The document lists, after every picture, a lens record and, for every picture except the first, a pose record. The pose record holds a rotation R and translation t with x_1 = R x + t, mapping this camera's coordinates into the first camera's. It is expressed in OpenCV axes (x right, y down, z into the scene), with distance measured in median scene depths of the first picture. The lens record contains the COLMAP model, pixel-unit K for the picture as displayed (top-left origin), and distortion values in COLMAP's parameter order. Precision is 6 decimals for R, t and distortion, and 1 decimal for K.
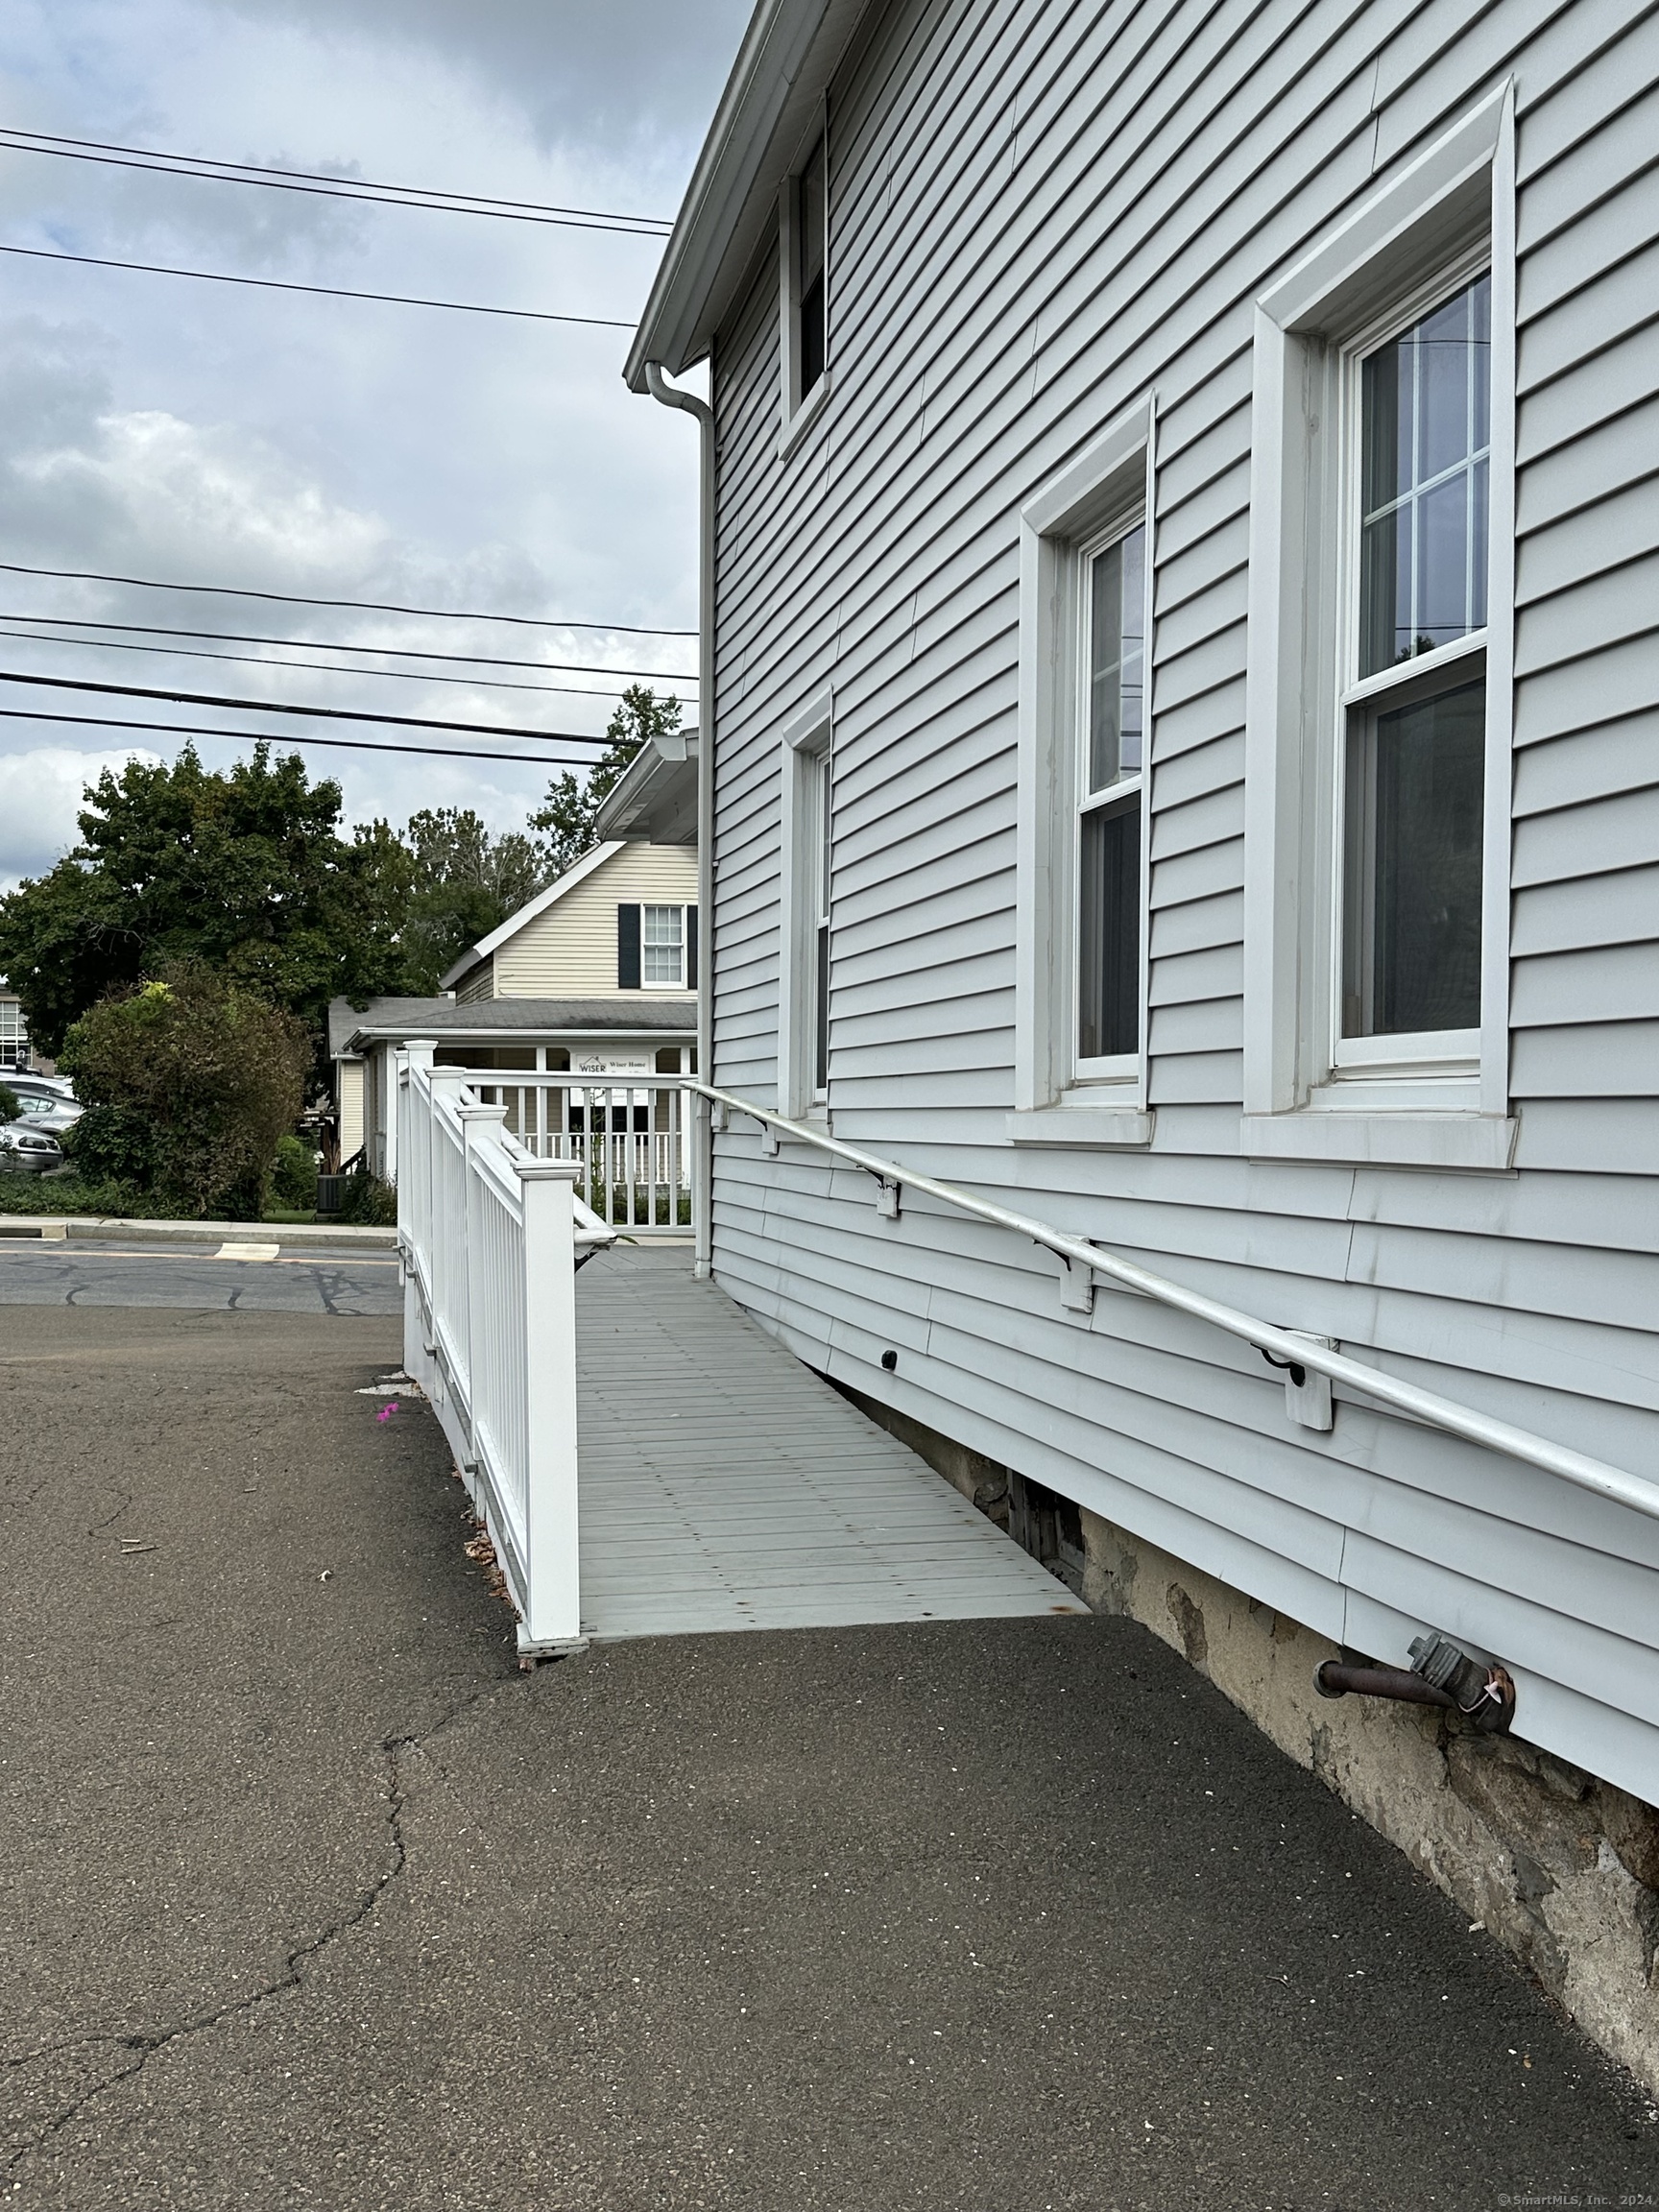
lens RADIAL K [[2119.2, 0, 831.3], [0, 2119.2, 1112.2], [0, 0, 1]] dist [0.017932, 0.000000]
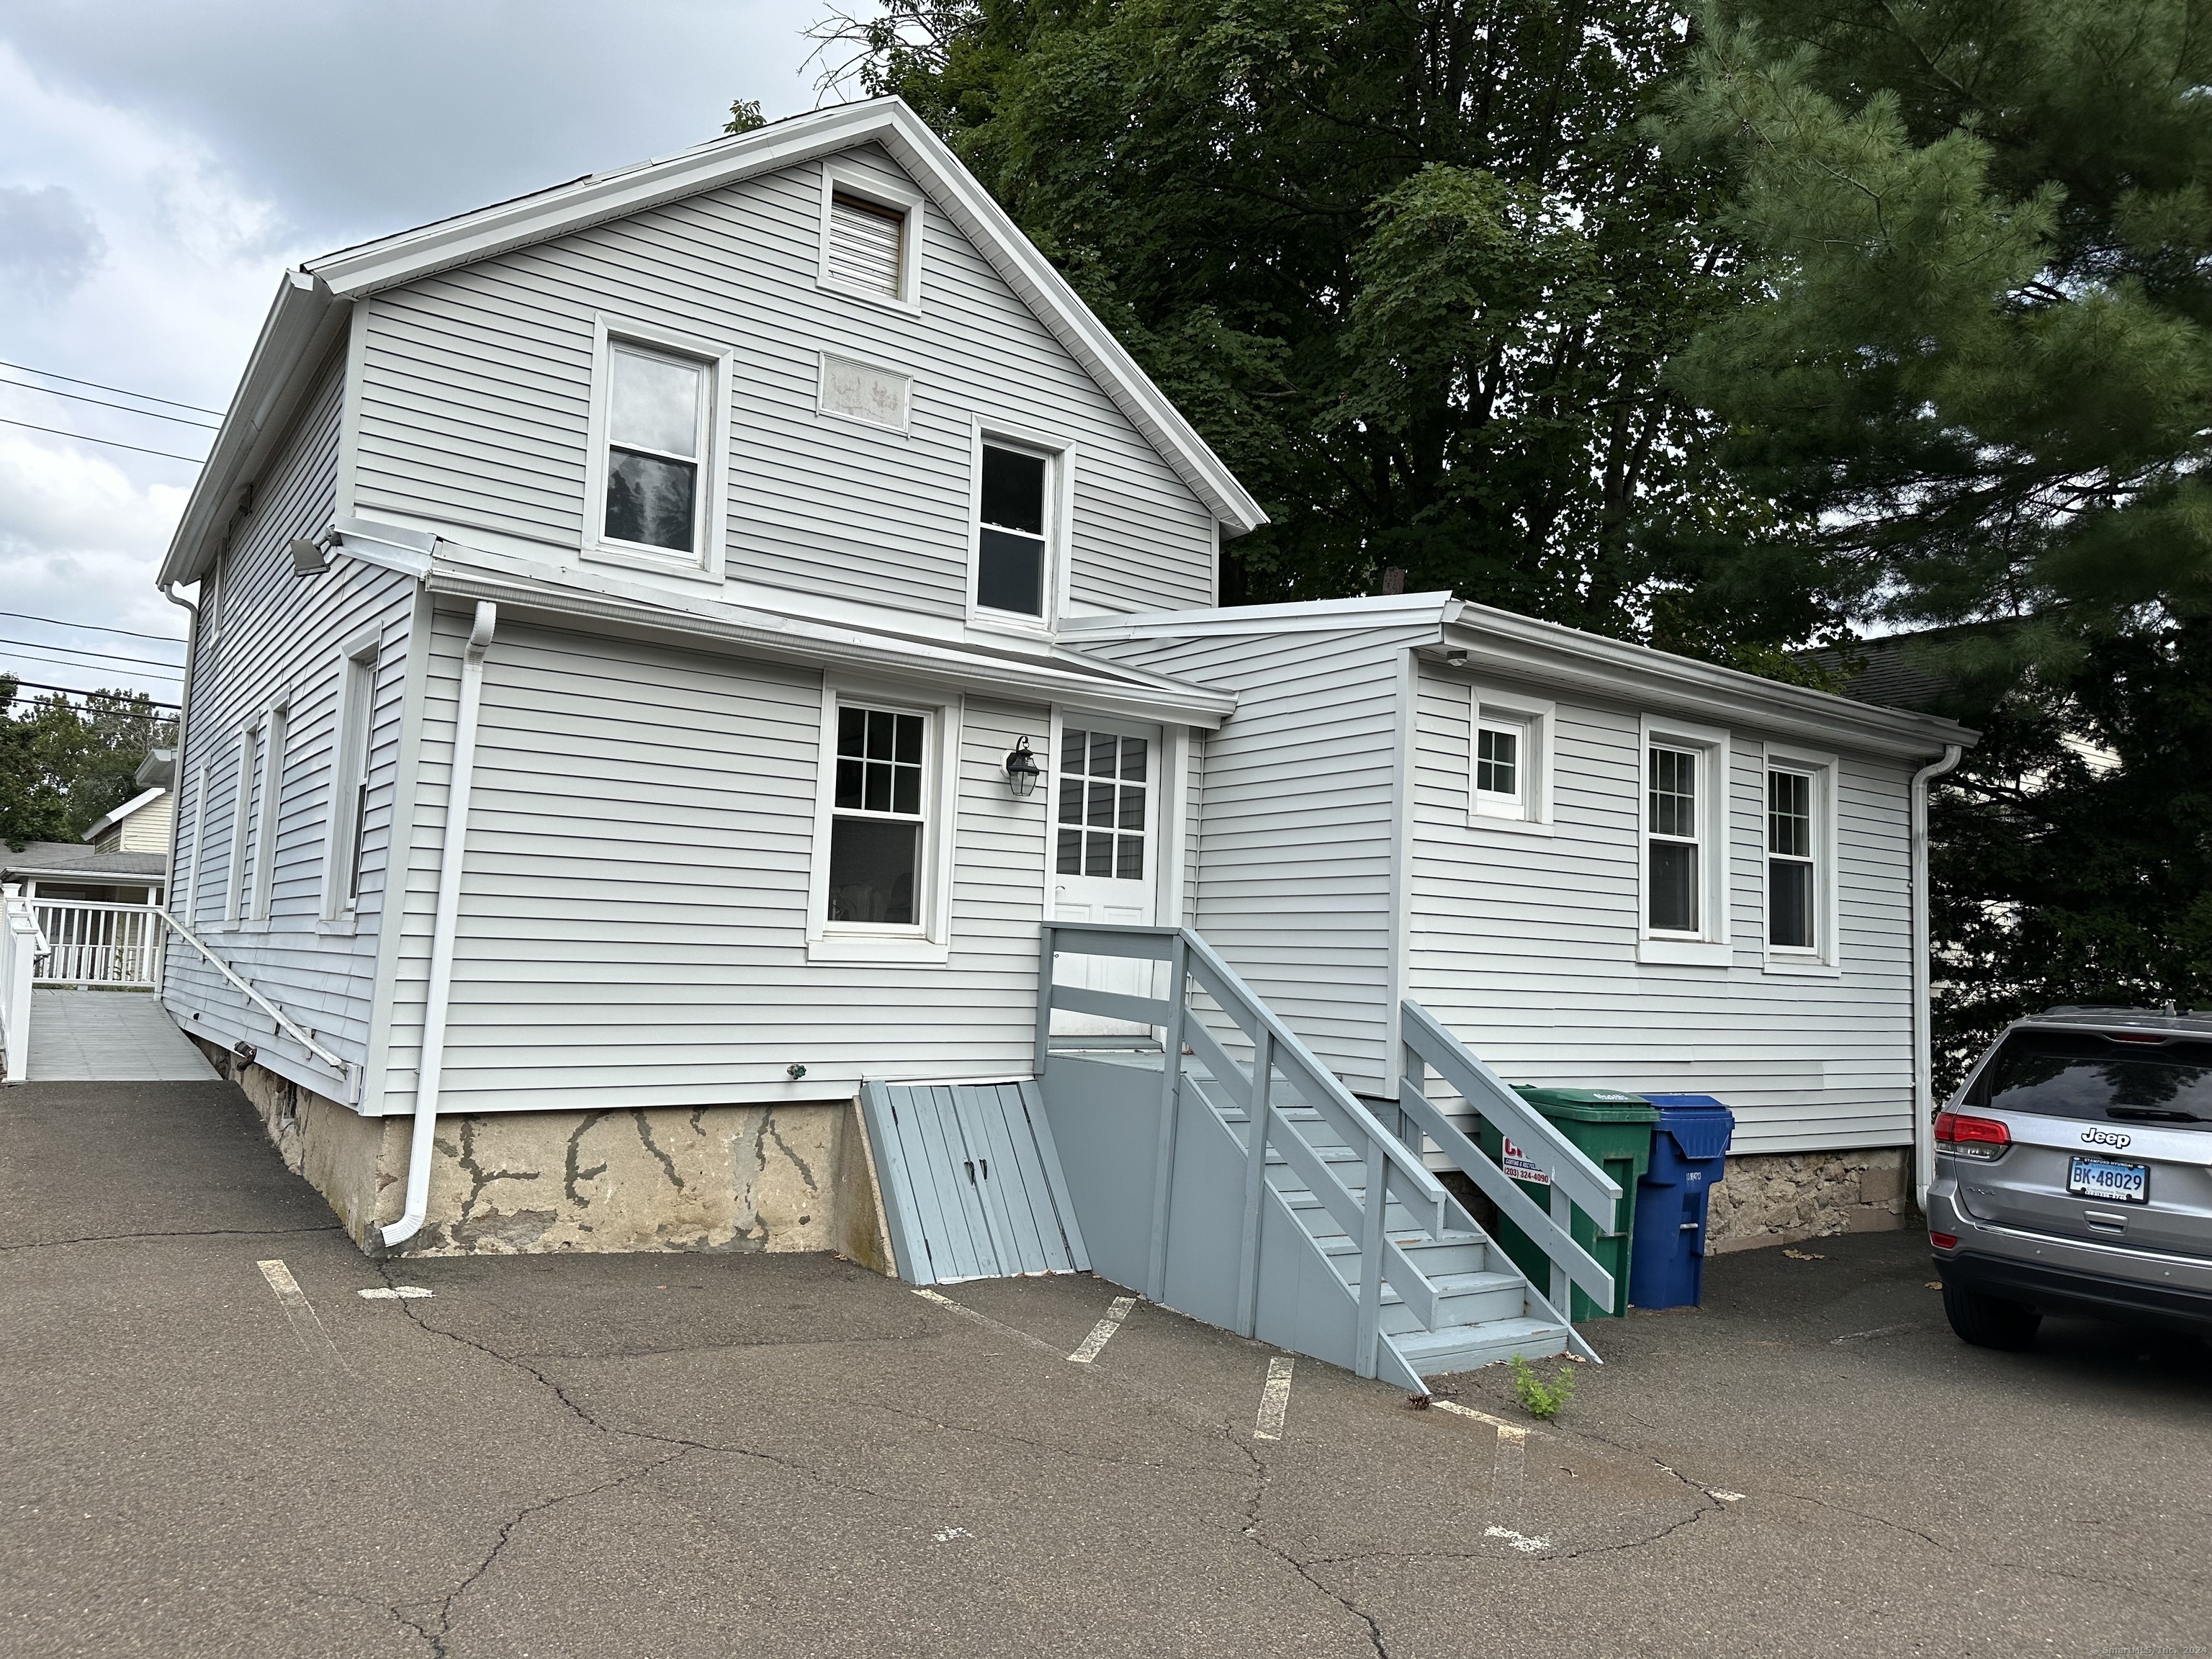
lens RADIAL K [[1551.9, 0, 1106.0], [0, 1551.9, 816.6], [0, 0, 1]] dist [-0.003321, -0.001898]
pose [[0.923981, 0.066207, 0.376664, 0.052770], [-0.031801, 0.994791, -0.096846, 0.003327], [-0.381114, 0.077505, 0.921274, -0.195884]]
